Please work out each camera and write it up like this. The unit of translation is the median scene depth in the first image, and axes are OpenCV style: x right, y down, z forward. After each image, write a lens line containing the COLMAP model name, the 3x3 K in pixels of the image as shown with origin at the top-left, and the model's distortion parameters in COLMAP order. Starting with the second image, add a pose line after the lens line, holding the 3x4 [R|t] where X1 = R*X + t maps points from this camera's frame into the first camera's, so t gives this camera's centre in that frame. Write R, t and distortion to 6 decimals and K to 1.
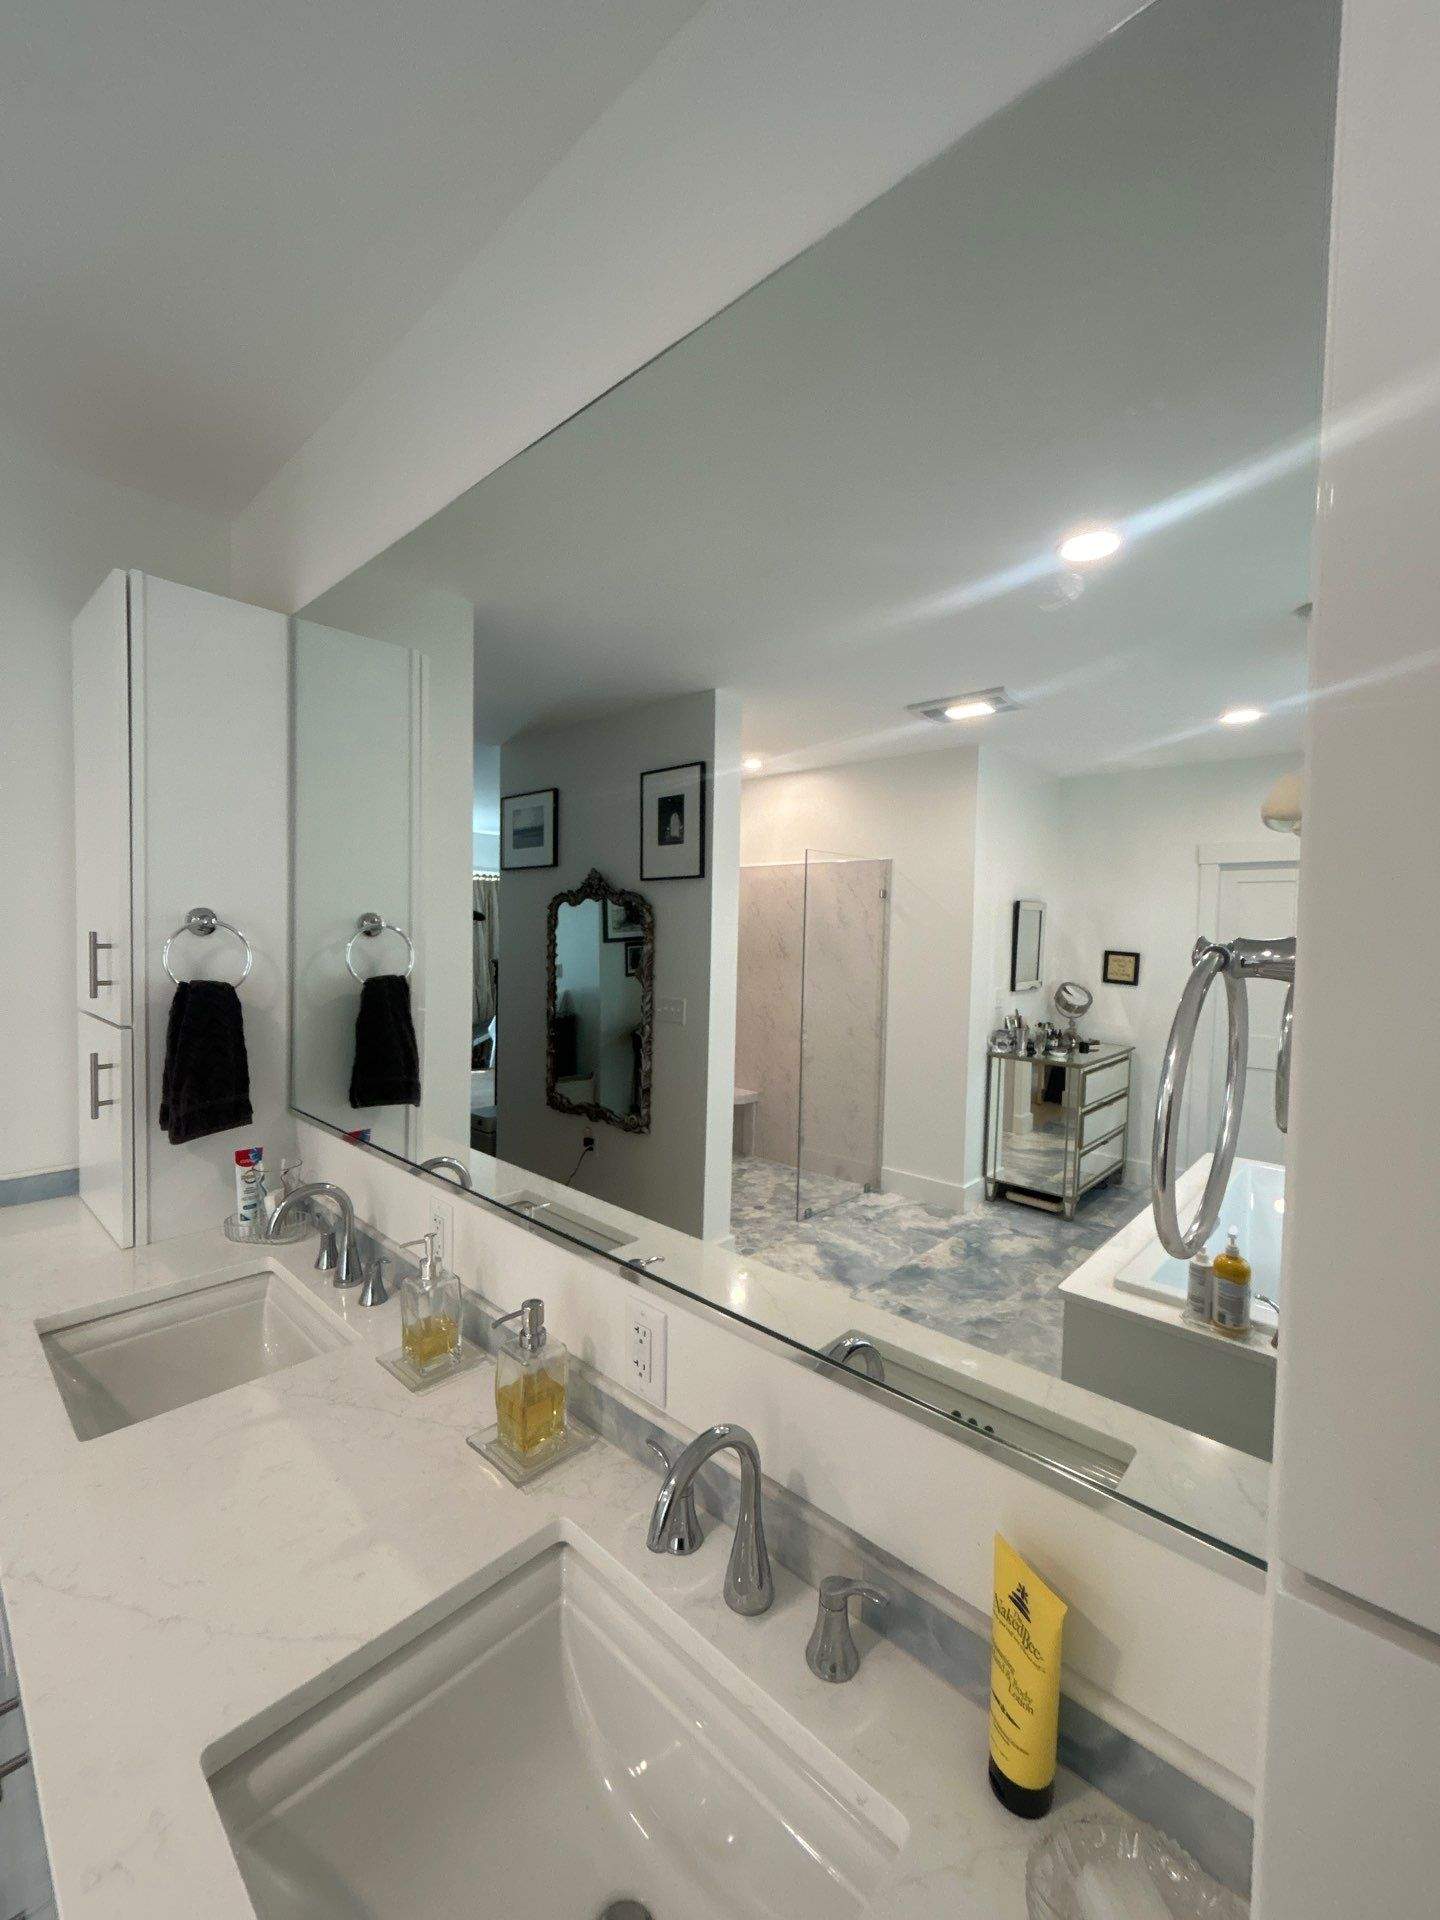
lens RADIAL K [[781.1, 0, 726.0], [0, 781.1, 948.7], [0, 0, 1]] dist [-0.002870, 0.000070]
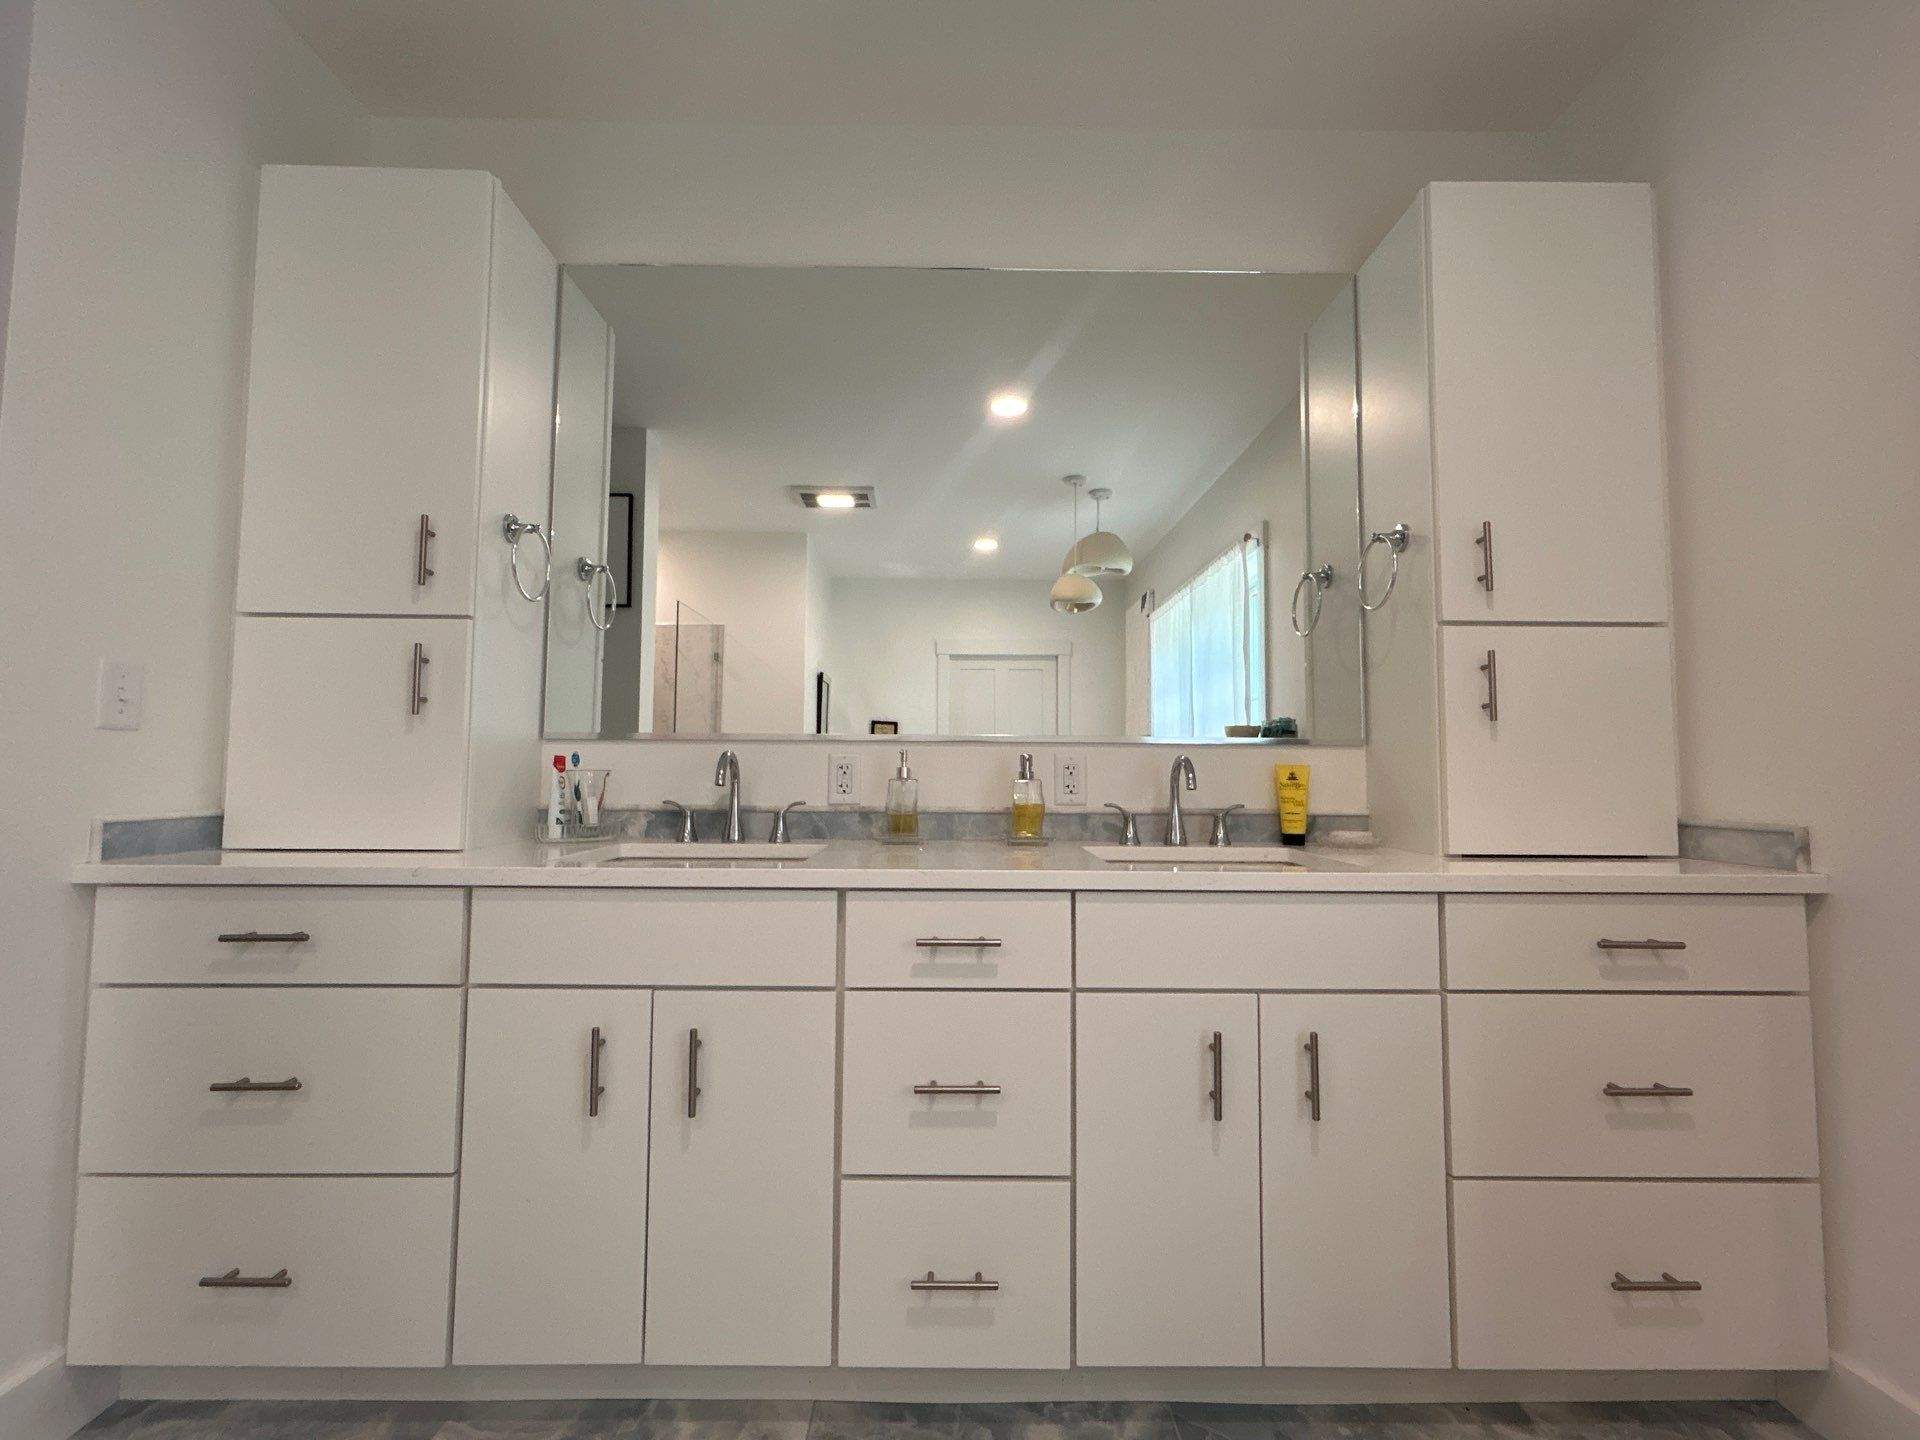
lens RADIAL K [[855.4, 0, 948.8], [0, 855.4, 717.1], [0, 0, 1]] dist [-0.009355, 0.000044]
pose [[0.730045, 0.037206, 0.682386, -0.360186], [0.020905, 0.996834, -0.076717, 0.109134], [-0.683080, 0.070272, 0.726955, -0.055737]]
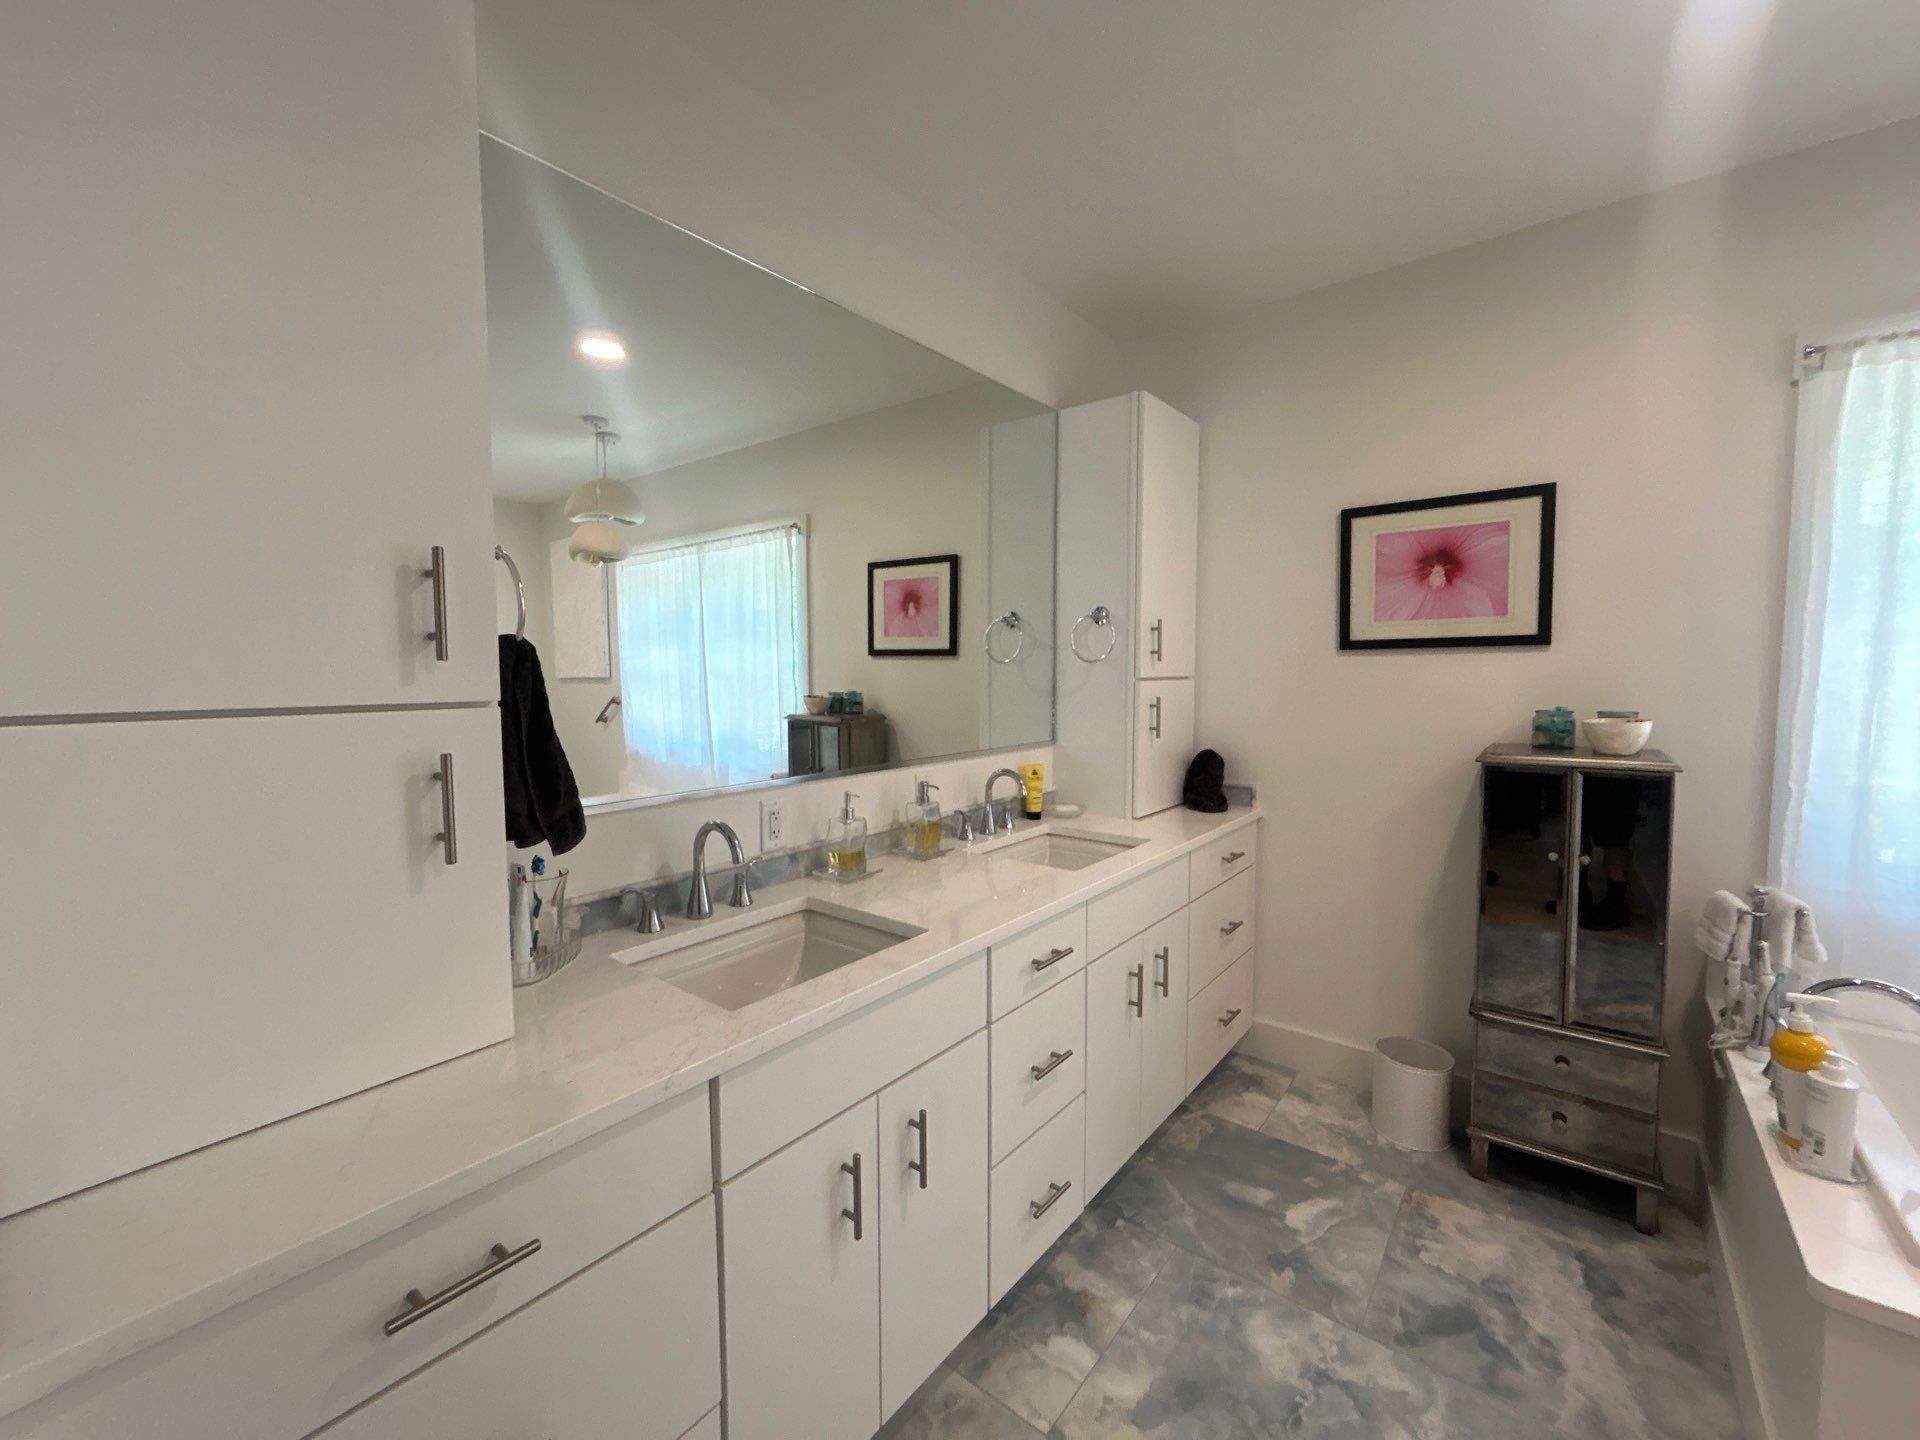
lens RADIAL K [[781.1, 0, 968.1], [0, 781.1, 731.7], [0, 0, 1]] dist [-0.002870, 0.000070]
pose [[-0.075096, -0.094386, 0.992699, -0.497418], [0.030847, 0.994814, 0.096921, 0.023162], [-0.996699, 0.037901, -0.071795, 0.230431]]
